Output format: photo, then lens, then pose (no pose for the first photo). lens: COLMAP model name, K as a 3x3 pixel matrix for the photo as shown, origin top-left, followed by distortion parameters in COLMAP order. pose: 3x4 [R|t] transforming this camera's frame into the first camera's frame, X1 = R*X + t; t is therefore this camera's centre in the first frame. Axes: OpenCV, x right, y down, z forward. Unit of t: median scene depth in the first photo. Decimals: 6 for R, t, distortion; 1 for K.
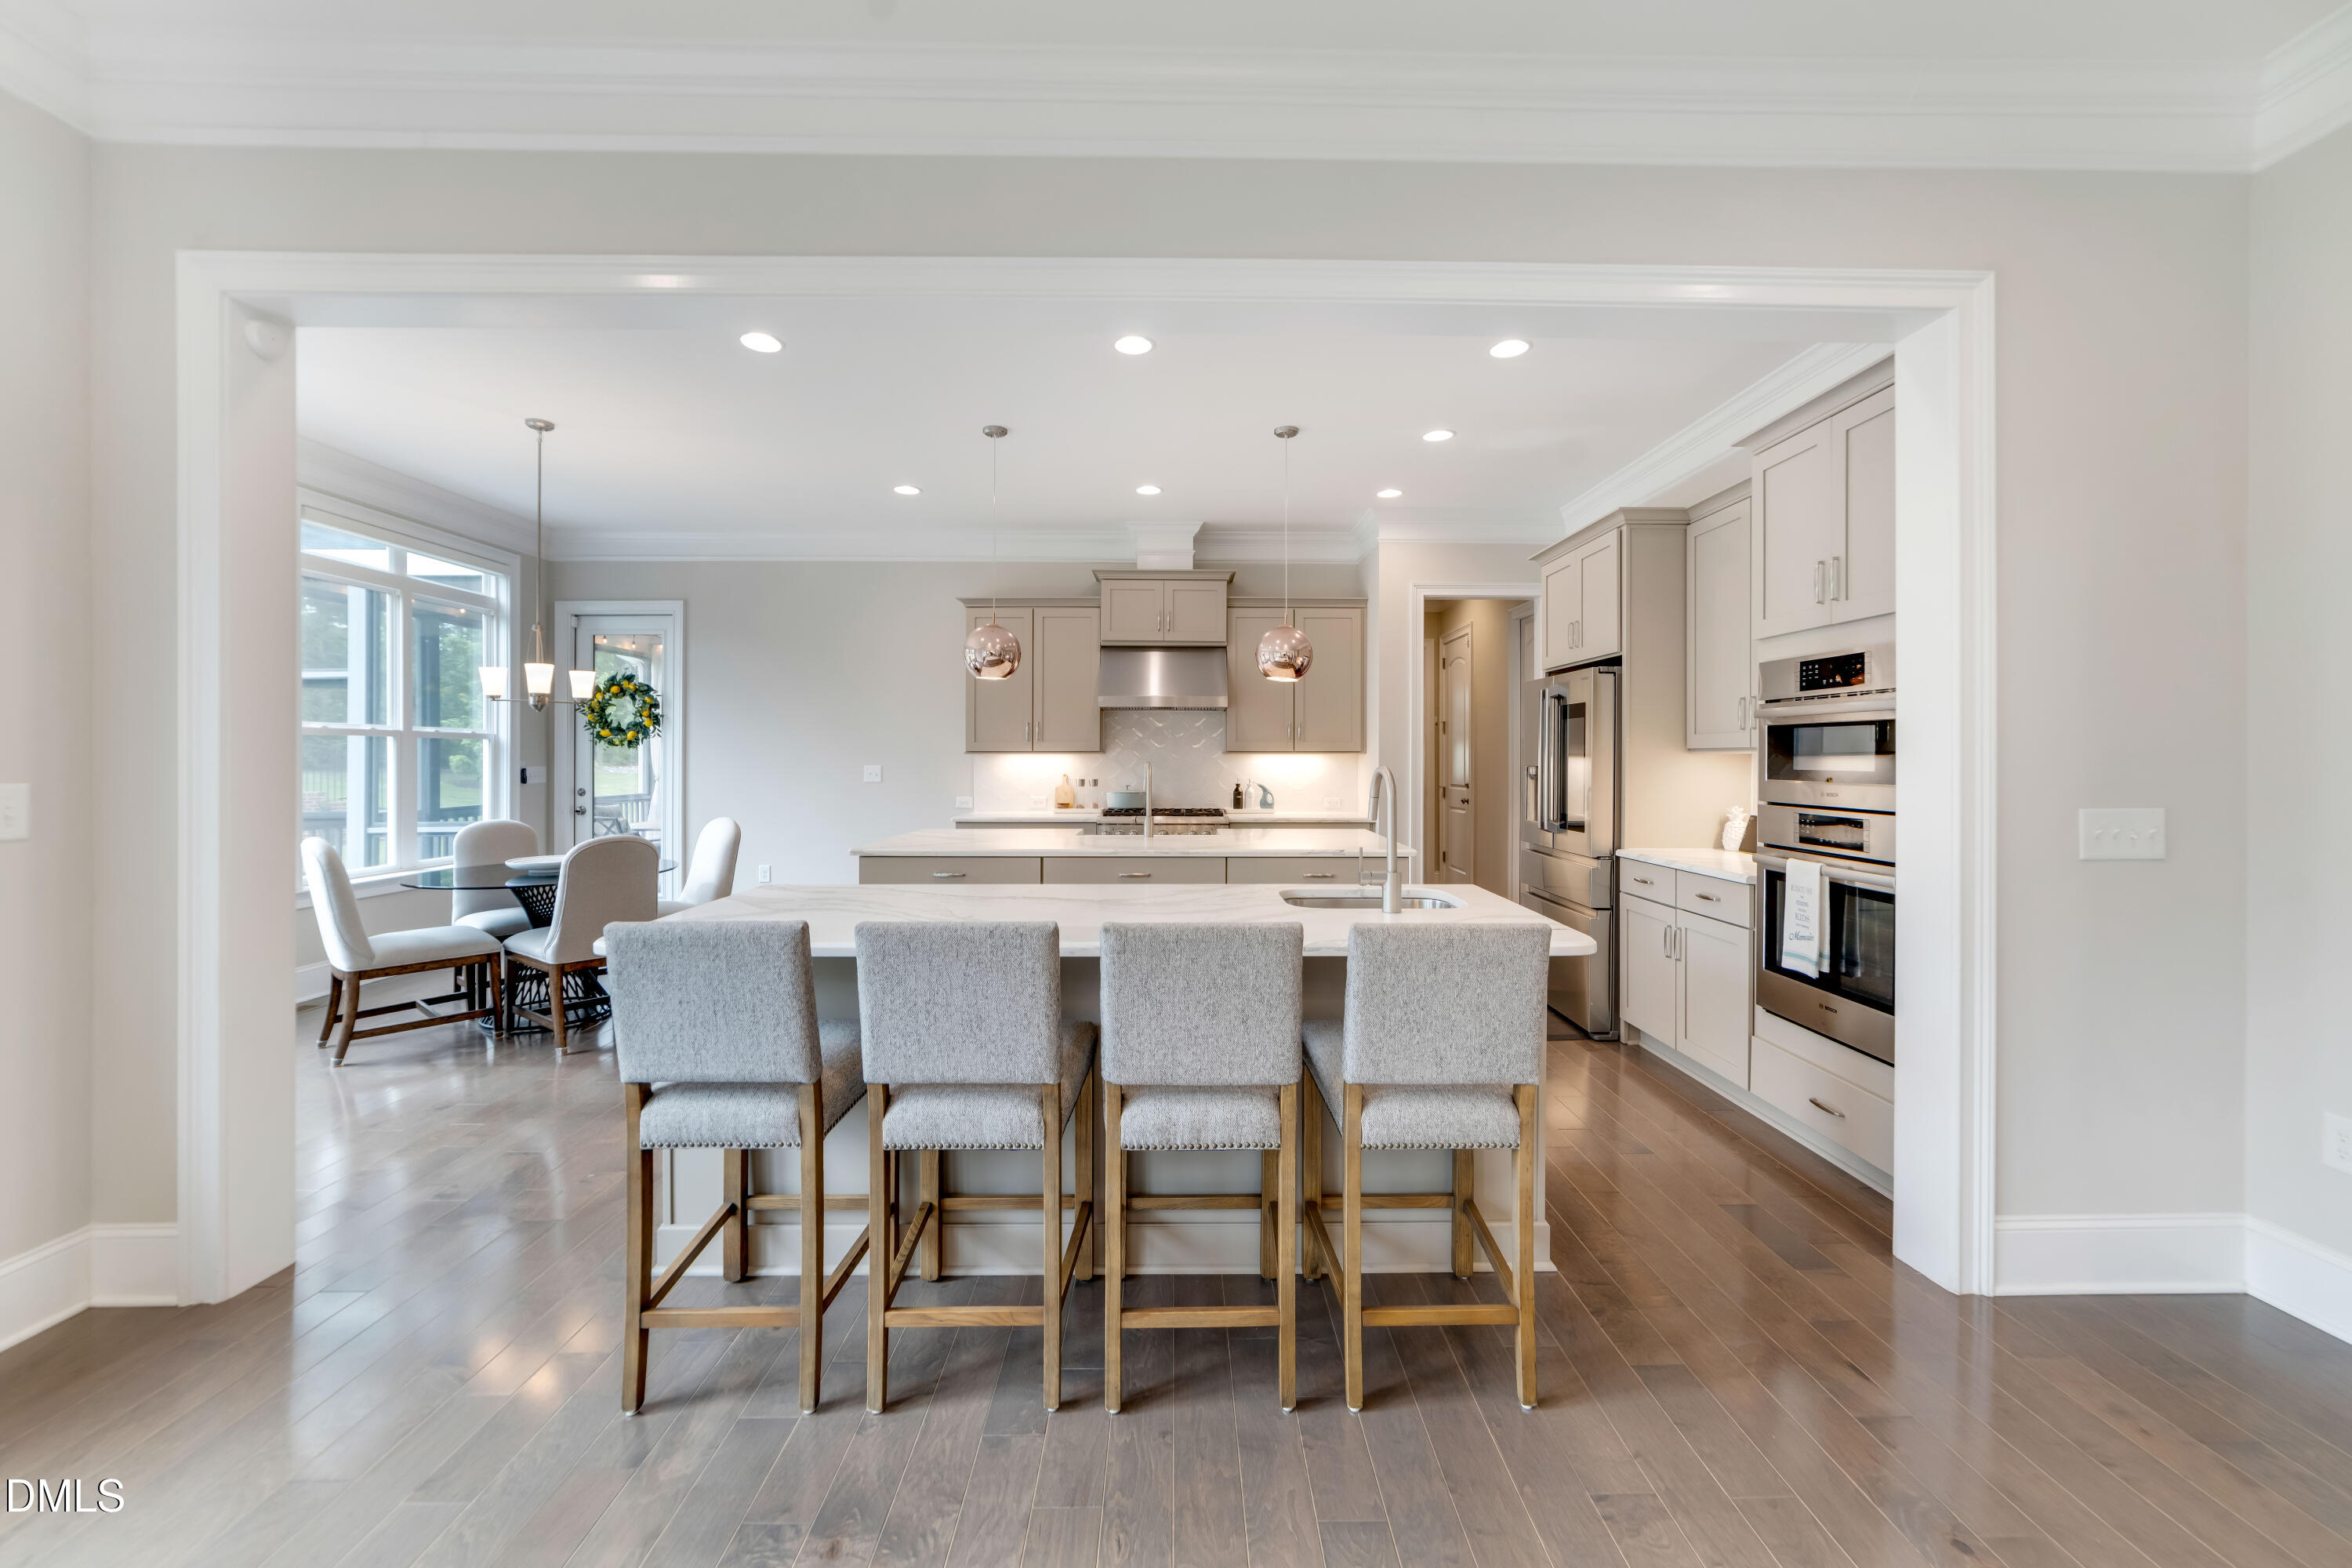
lens RADIAL K [[970.3, 0, 1177.5], [0, 970.3, 761.9], [0, 0, 1]] dist [-0.015323, -0.000033]
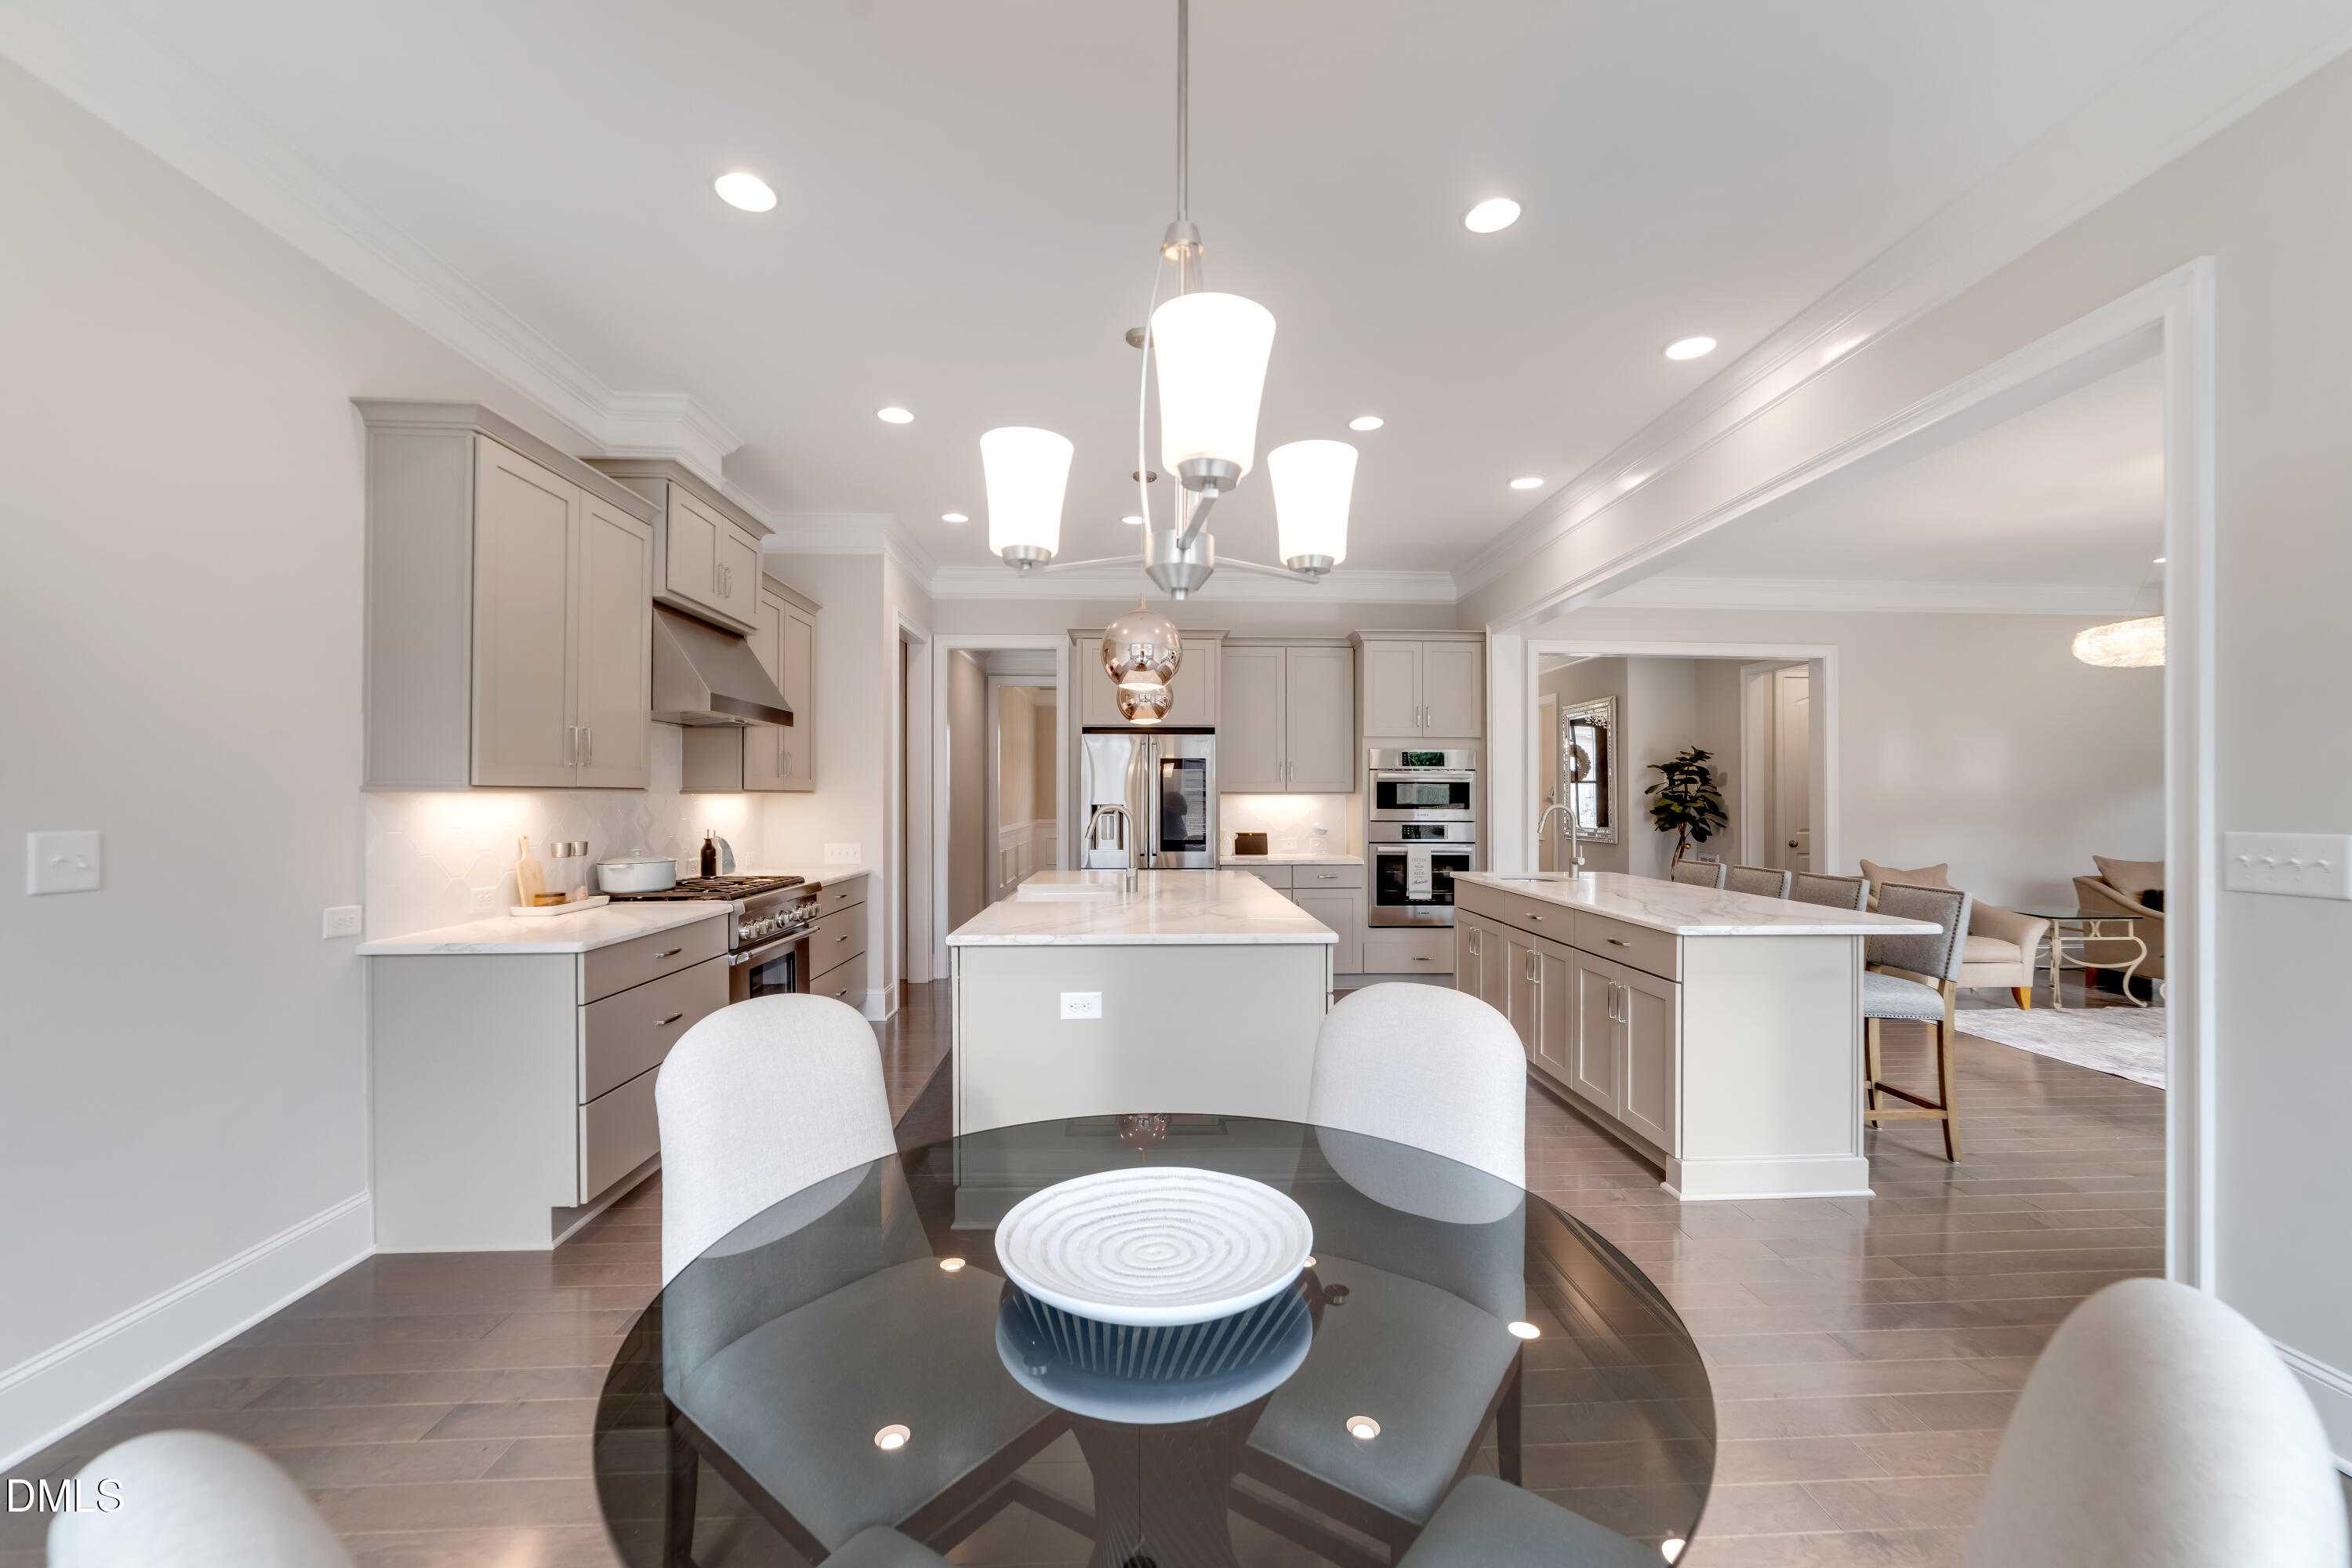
lens RADIAL K [[970.3, 0, 1198.4], [0, 970.3, 800.5], [0, 0, 1]] dist [-0.015323, -0.000033]
pose [[-0.069090, -0.010997, 0.997550, -0.912377], [-0.000367, 0.999939, 0.010998, -0.014690], [-0.997610, 0.000394, -0.069089, 1.026893]]
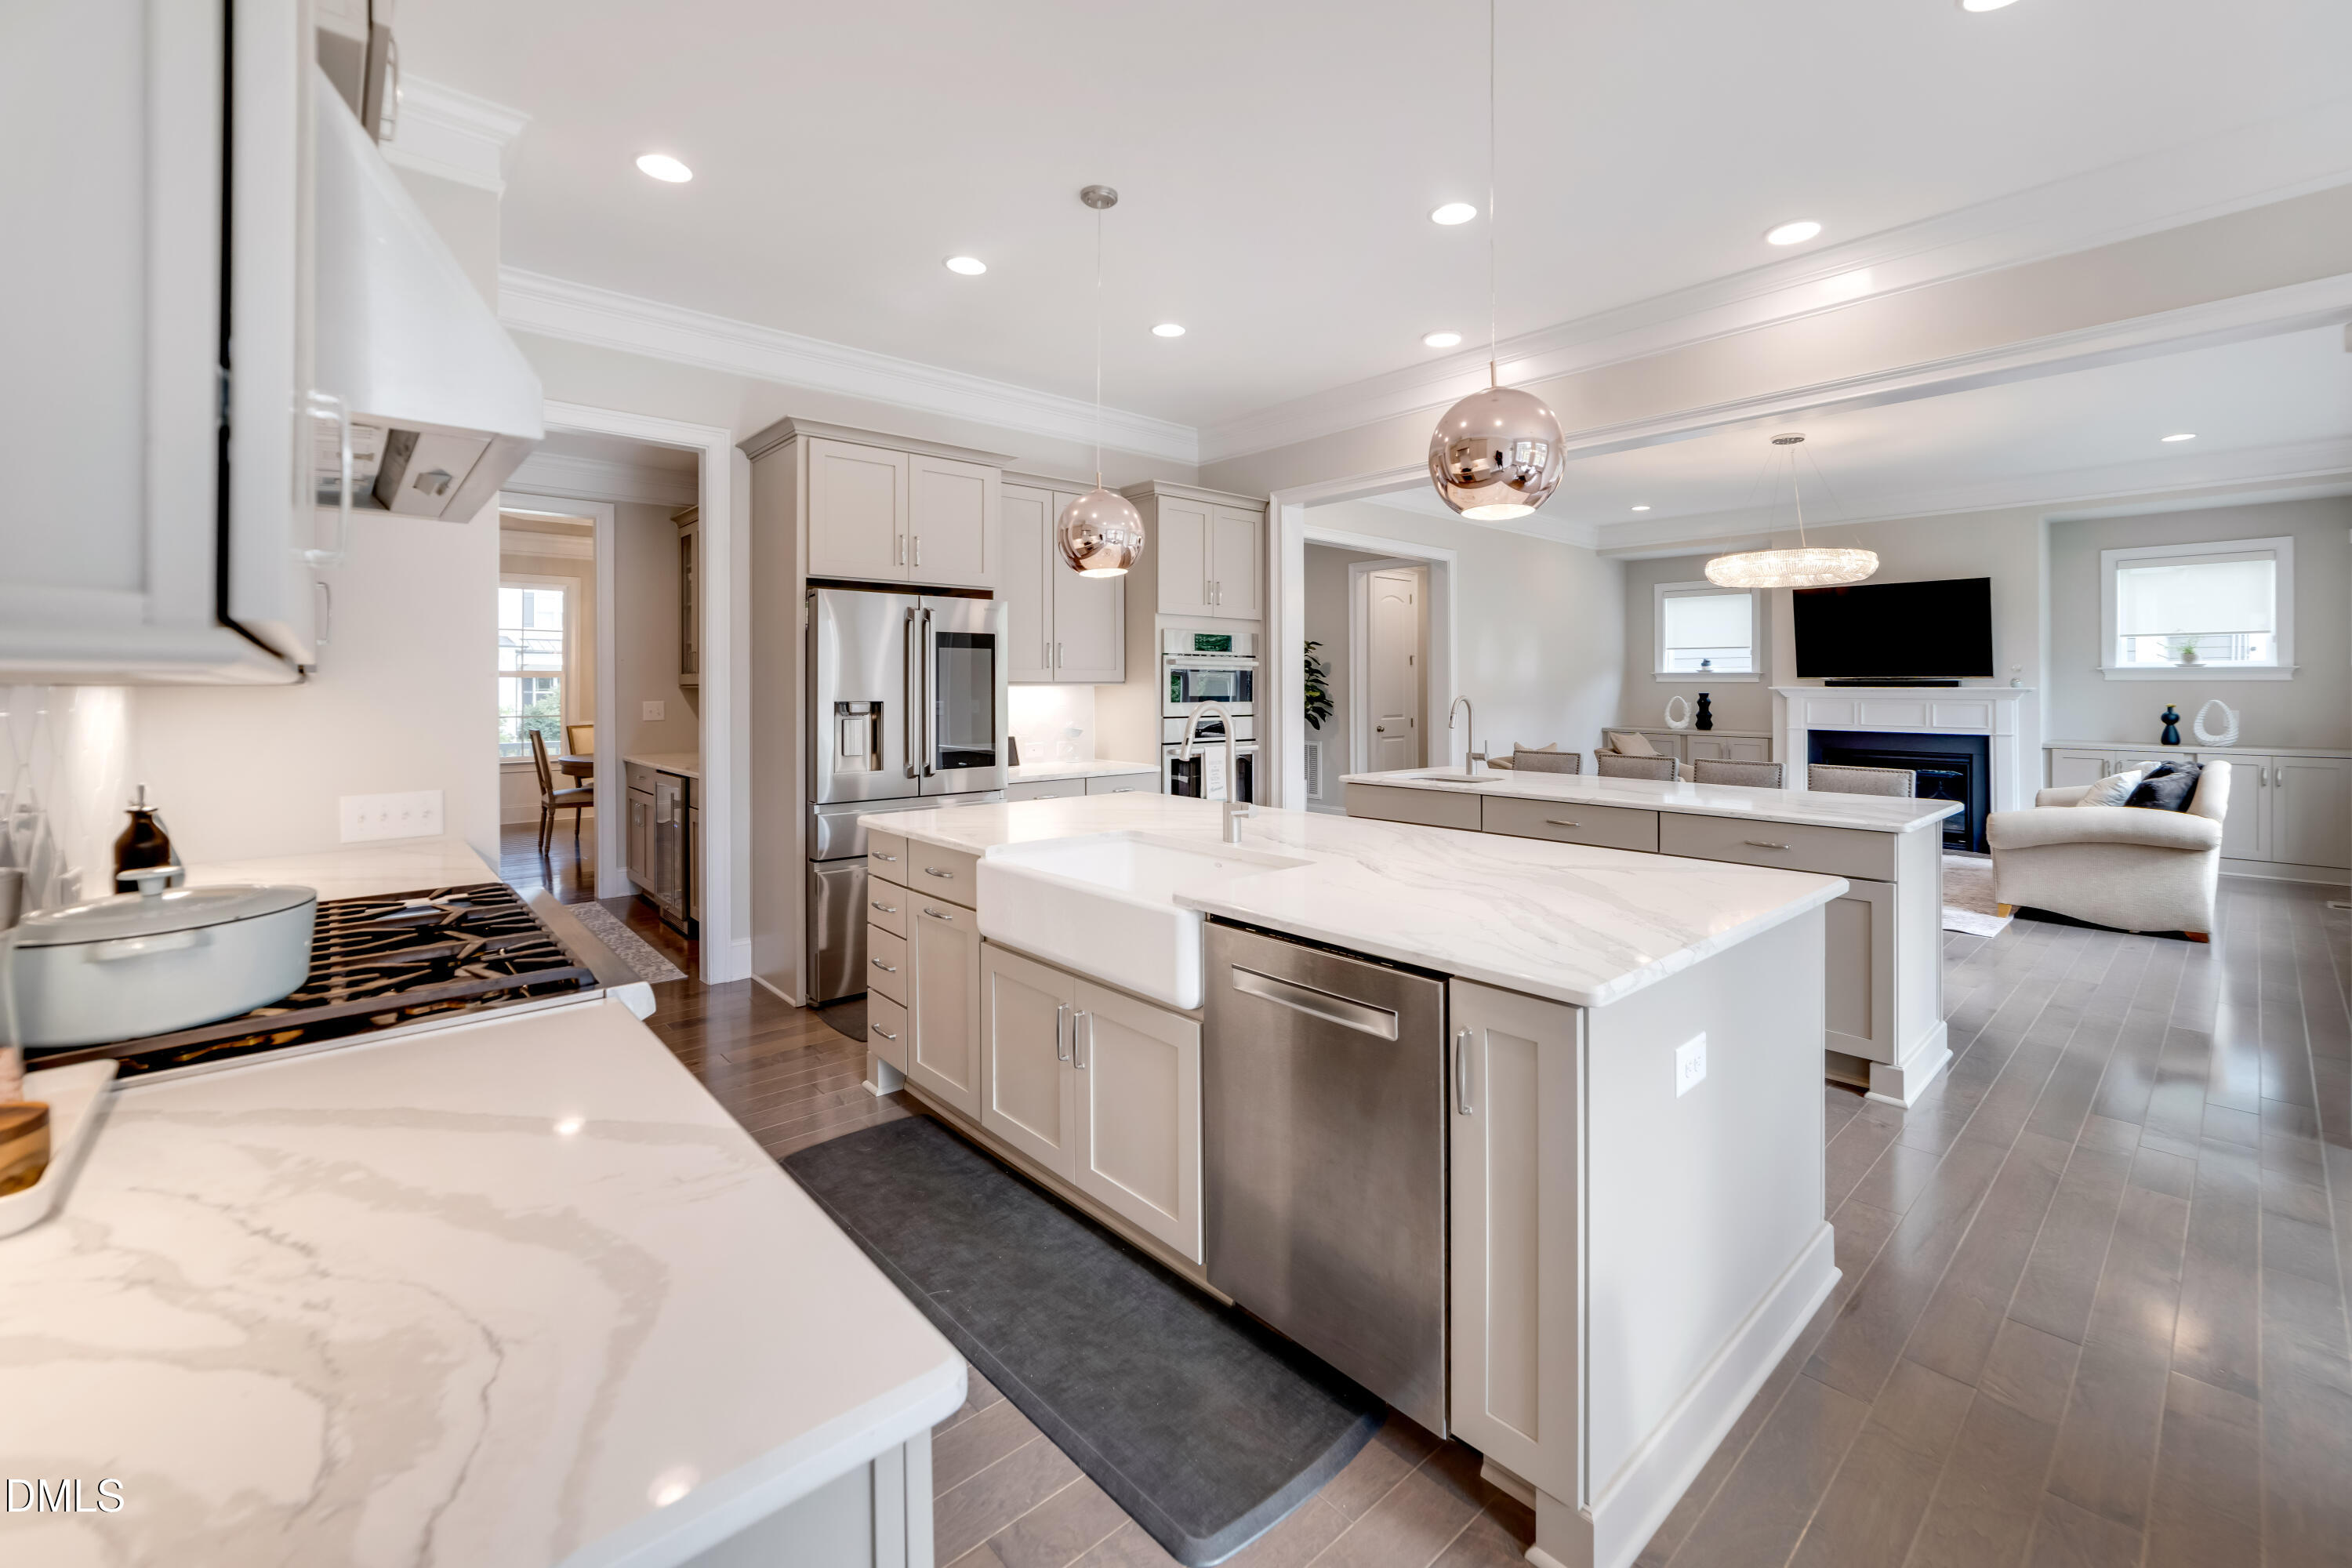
lens RADIAL K [[970.3, 0, 1202.9], [0, 970.3, 674.0], [0, 0, 1]] dist [-0.015323, -0.000033]
pose [[-0.674432, 0.004118, 0.738325, -0.422387], [-0.000931, 0.999979, -0.006428, -0.013436], [-0.738336, -0.005023, -0.674414, 1.401883]]
